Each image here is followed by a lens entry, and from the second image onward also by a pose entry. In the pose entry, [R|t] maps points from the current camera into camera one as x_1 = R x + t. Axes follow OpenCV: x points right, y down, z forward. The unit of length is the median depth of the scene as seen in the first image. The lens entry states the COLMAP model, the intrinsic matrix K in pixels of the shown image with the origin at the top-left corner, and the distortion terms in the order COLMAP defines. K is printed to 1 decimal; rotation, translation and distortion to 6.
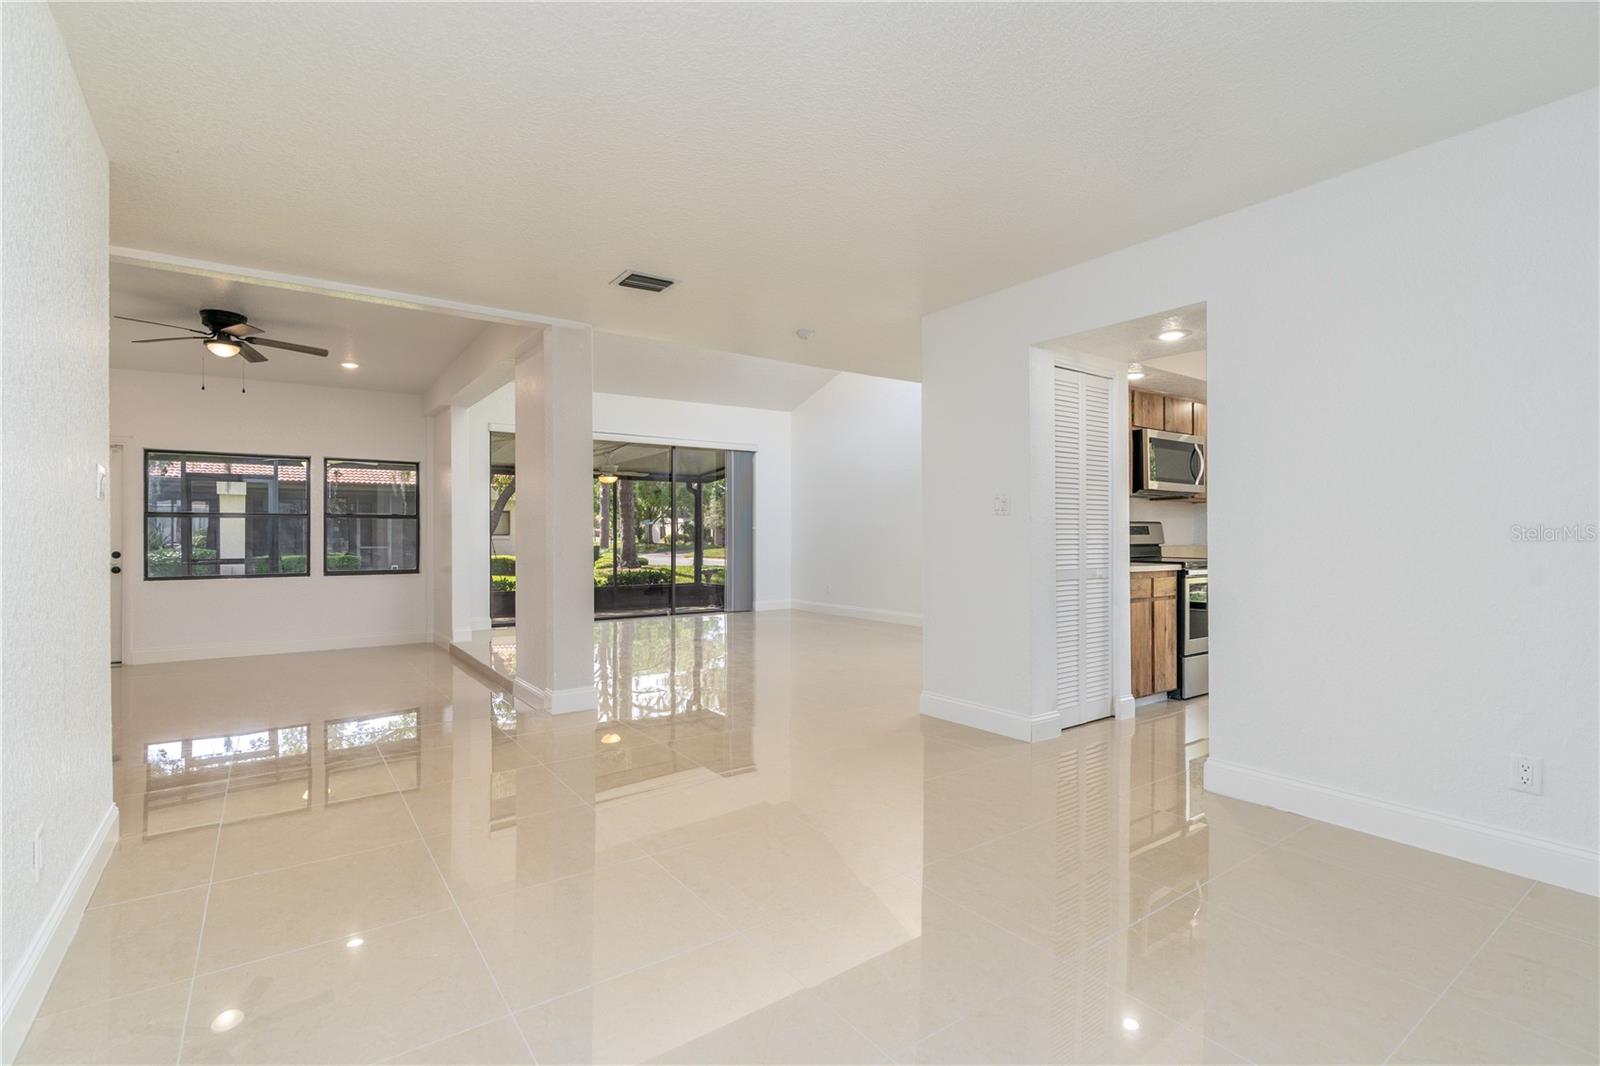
lens RADIAL K [[727.4, 0, 795.8], [0, 727.4, 539.4], [0, 0, 1]] dist [-0.004068, 0.001984]
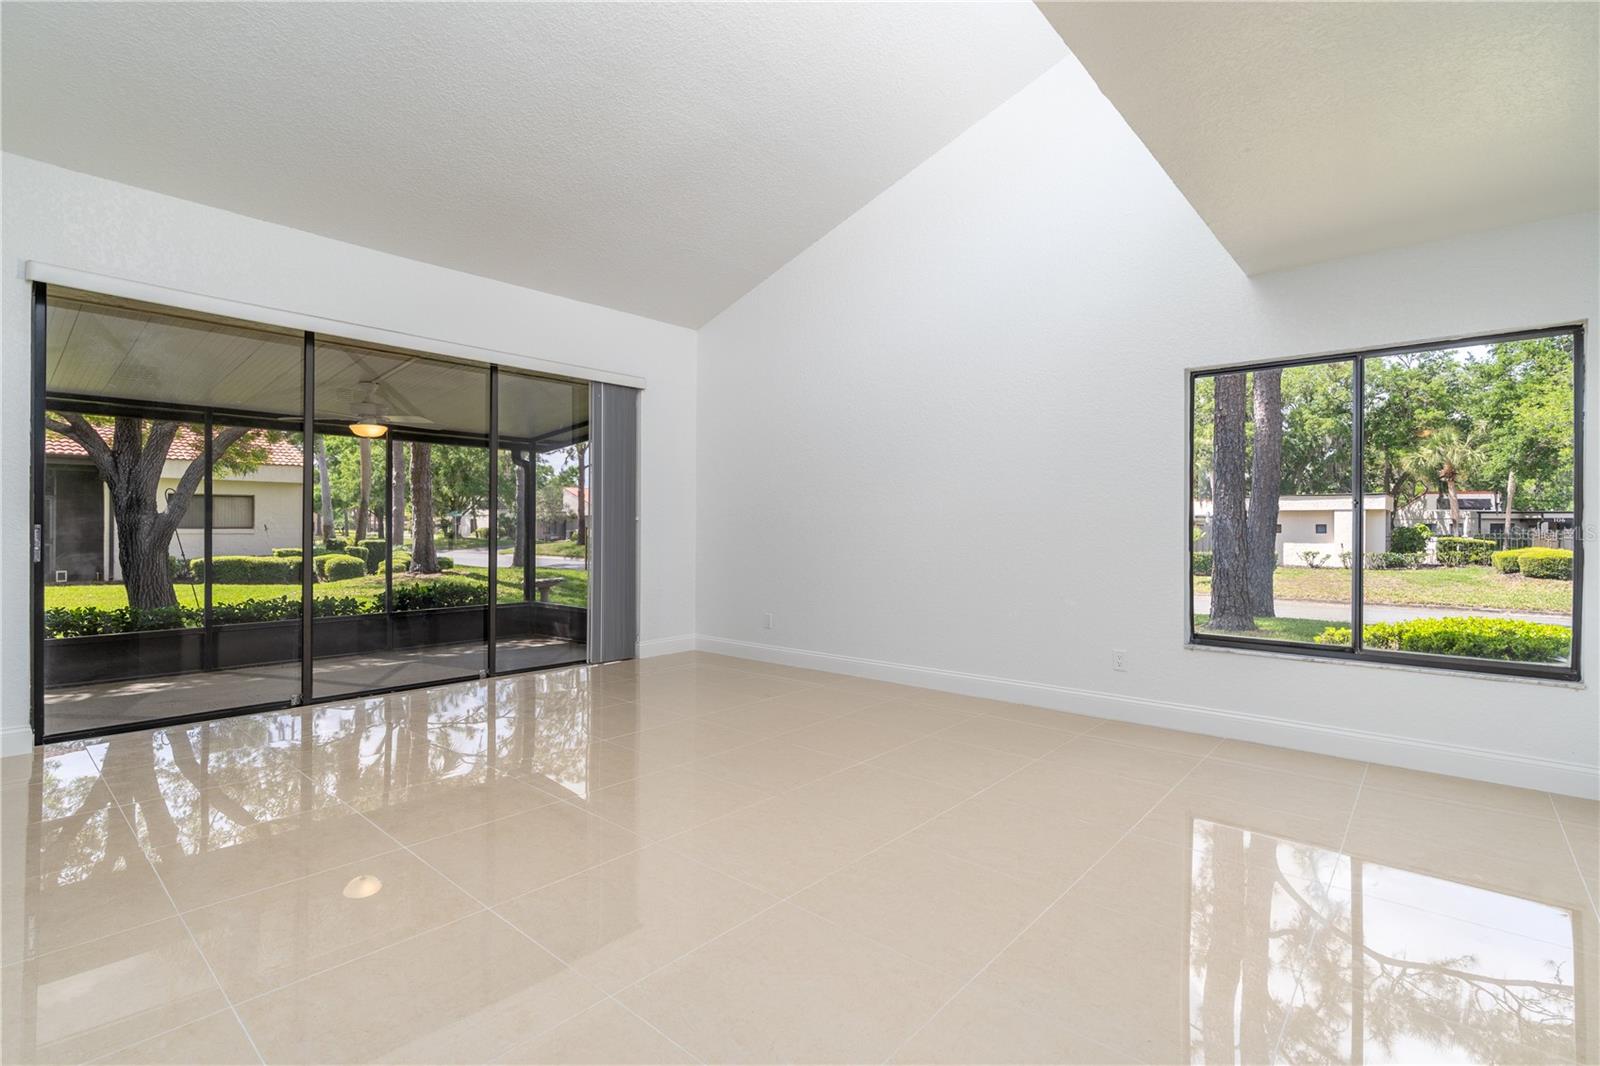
lens RADIAL K [[727.4, 0, 797.2], [0, 727.4, 528.4], [0, 0, 1]] dist [-0.004068, 0.001984]
pose [[0.971866, 0.001301, 0.235533, -0.070120], [0.000237, 0.999979, -0.006501, -0.002668], [-0.235536, 0.006374, 0.971845, 0.388426]]
